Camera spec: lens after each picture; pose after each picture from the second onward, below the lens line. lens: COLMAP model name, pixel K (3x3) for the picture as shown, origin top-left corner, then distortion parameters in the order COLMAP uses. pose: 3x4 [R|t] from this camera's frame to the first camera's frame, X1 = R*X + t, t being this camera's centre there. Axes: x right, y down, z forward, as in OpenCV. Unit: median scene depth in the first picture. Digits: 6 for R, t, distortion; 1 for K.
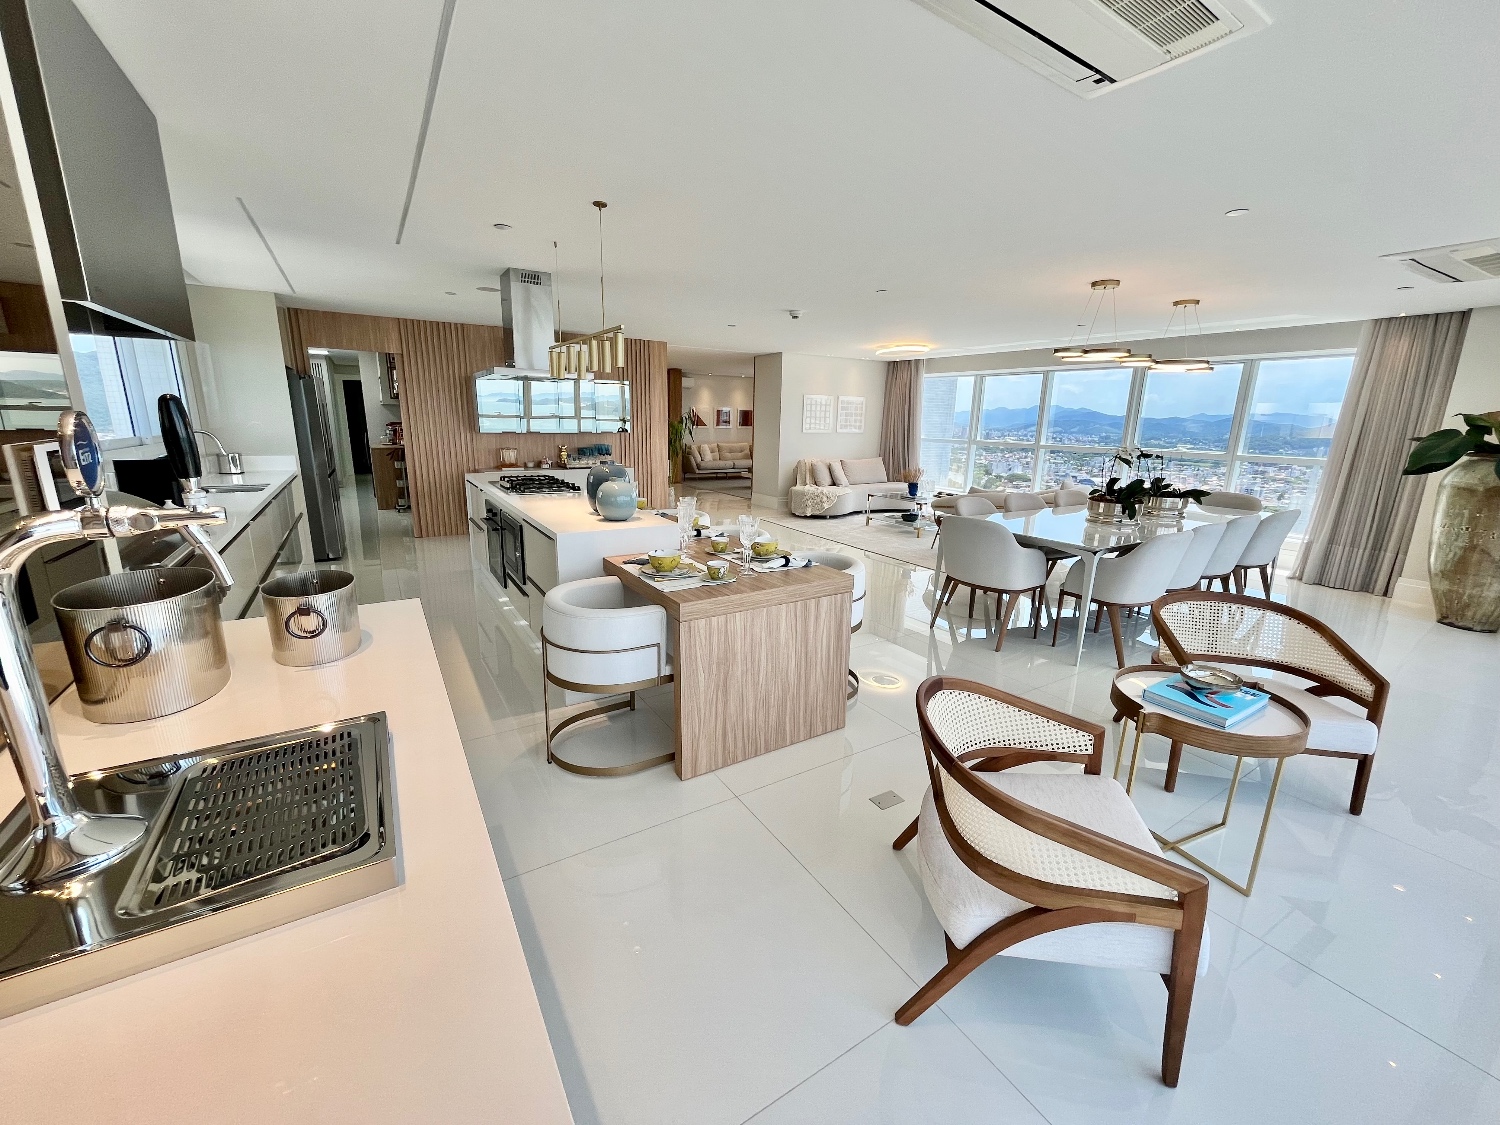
lens RADIAL K [[606.5, 0, 745.3], [0, 606.5, 560.6], [0, 0, 1]] dist [-0.006182, 0.000247]
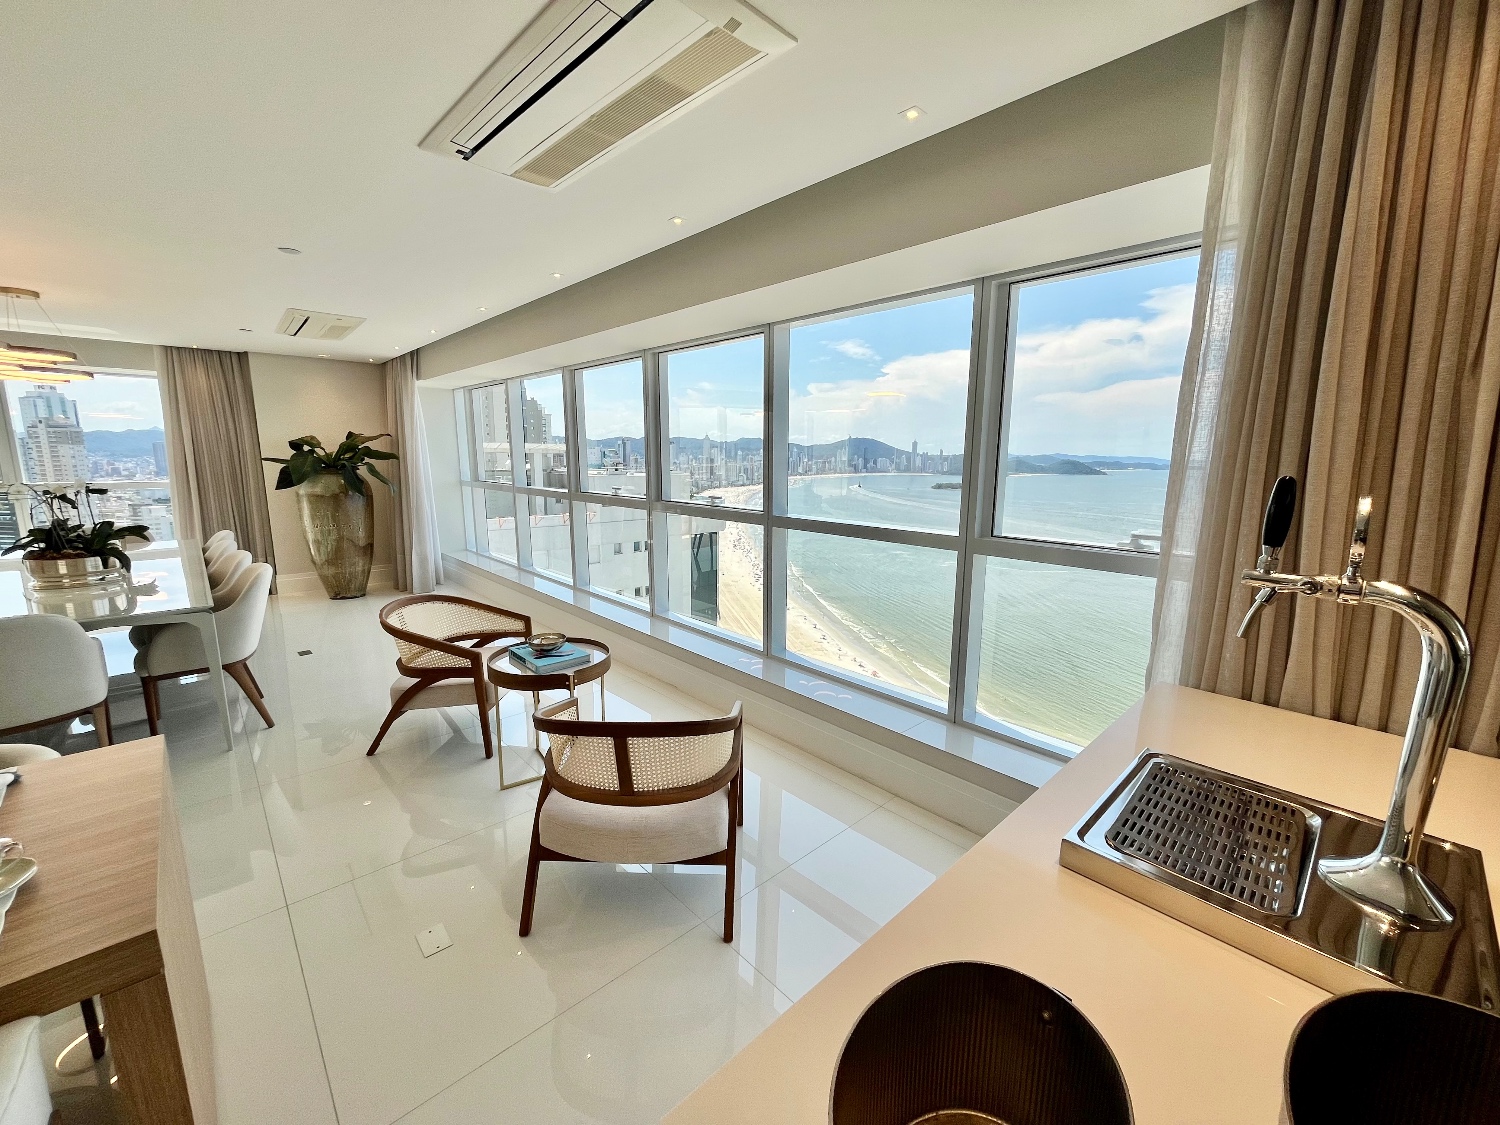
lens RADIAL K [[606.5, 0, 762.8], [0, 606.5, 564.0], [0, 0, 1]] dist [-0.006182, 0.000247]
pose [[-0.226003, -0.192114, 0.954995, -0.279047], [0.207481, 0.948371, 0.239882, -0.089800], [-0.951774, 0.252358, -0.174475, 0.333274]]
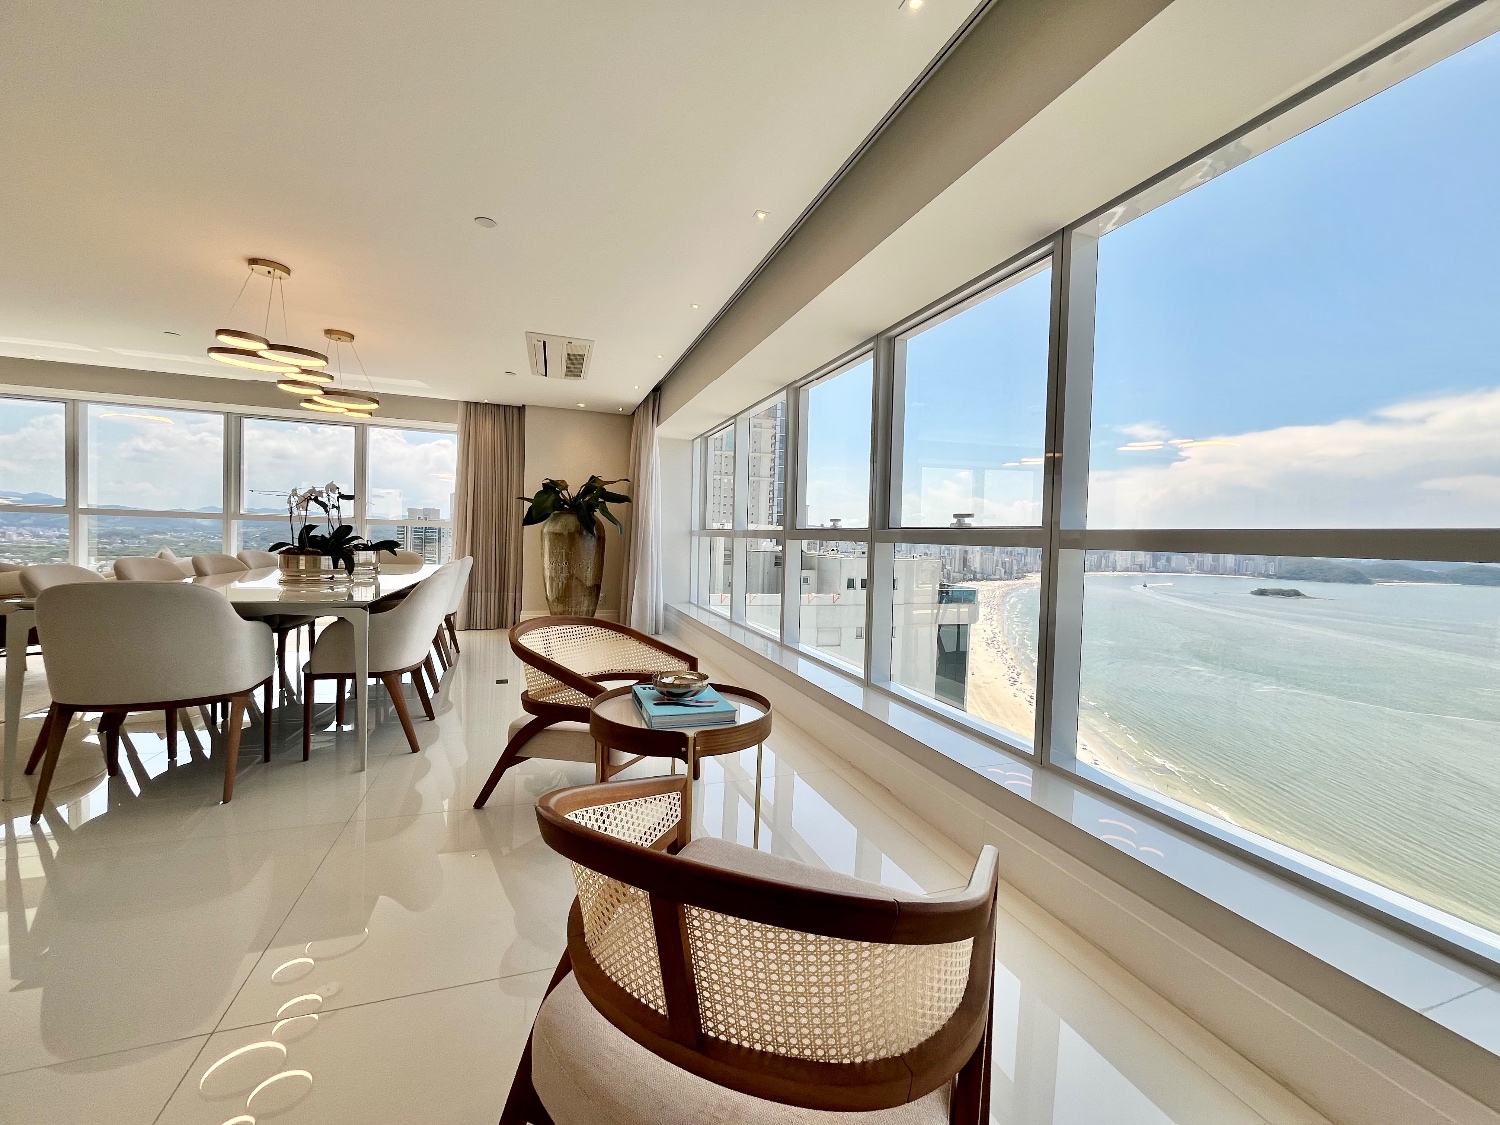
lens RADIAL K [[606.5, 0, 751.5], [0, 606.5, 562.6], [0, 0, 1]] dist [-0.006182, 0.000247]
pose [[0.194302, -0.047241, 0.979804, -0.039251], [0.197391, 0.980291, 0.008121, 0.015782], [-0.960877, 0.191826, 0.199797, 0.312340]]
